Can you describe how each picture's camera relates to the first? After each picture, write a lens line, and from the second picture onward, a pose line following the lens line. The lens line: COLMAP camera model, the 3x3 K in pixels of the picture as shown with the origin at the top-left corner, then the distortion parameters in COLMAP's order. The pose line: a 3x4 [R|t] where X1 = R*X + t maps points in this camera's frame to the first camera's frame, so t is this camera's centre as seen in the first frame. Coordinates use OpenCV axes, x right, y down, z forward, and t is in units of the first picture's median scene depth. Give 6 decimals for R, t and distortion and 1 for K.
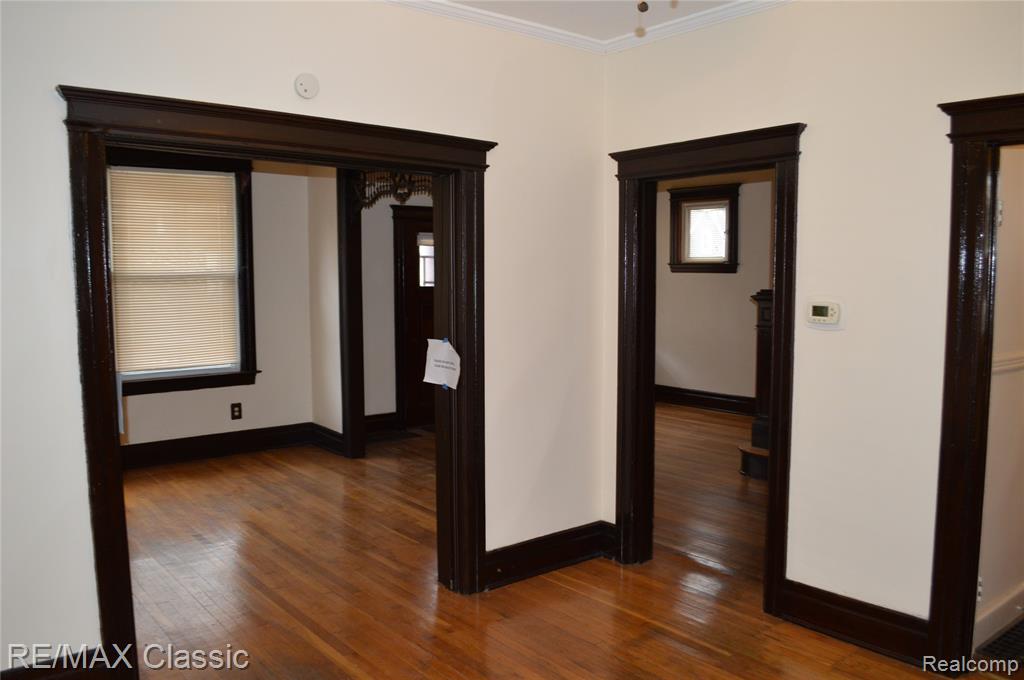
lens RADIAL K [[813.6, 0, 512.0], [0, 813.6, 340.0], [0, 0, 1]] dist [-0.077389, 0.005223]
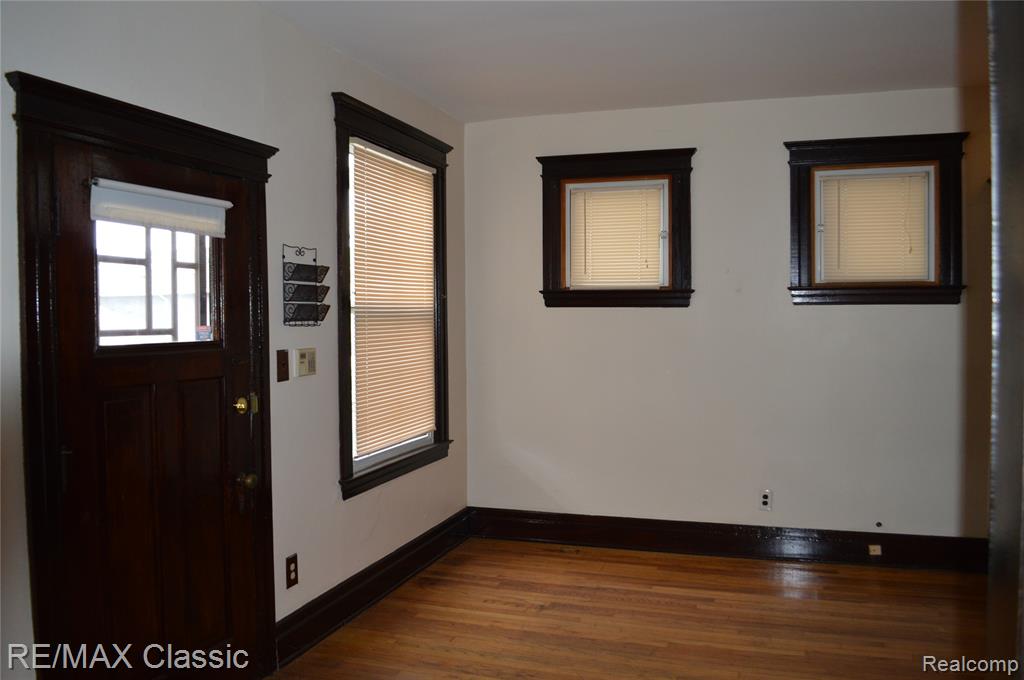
lens RADIAL K [[813.6, 0, 512.0], [0, 813.6, 340.0], [0, 0, 1]] dist [-0.077389, 0.005223]
pose [[0.837125, -0.023123, 0.546522, -0.169047], [0.056528, 0.997414, -0.044386, -0.051158], [-0.544083, 0.068051, 0.836267, 0.732162]]
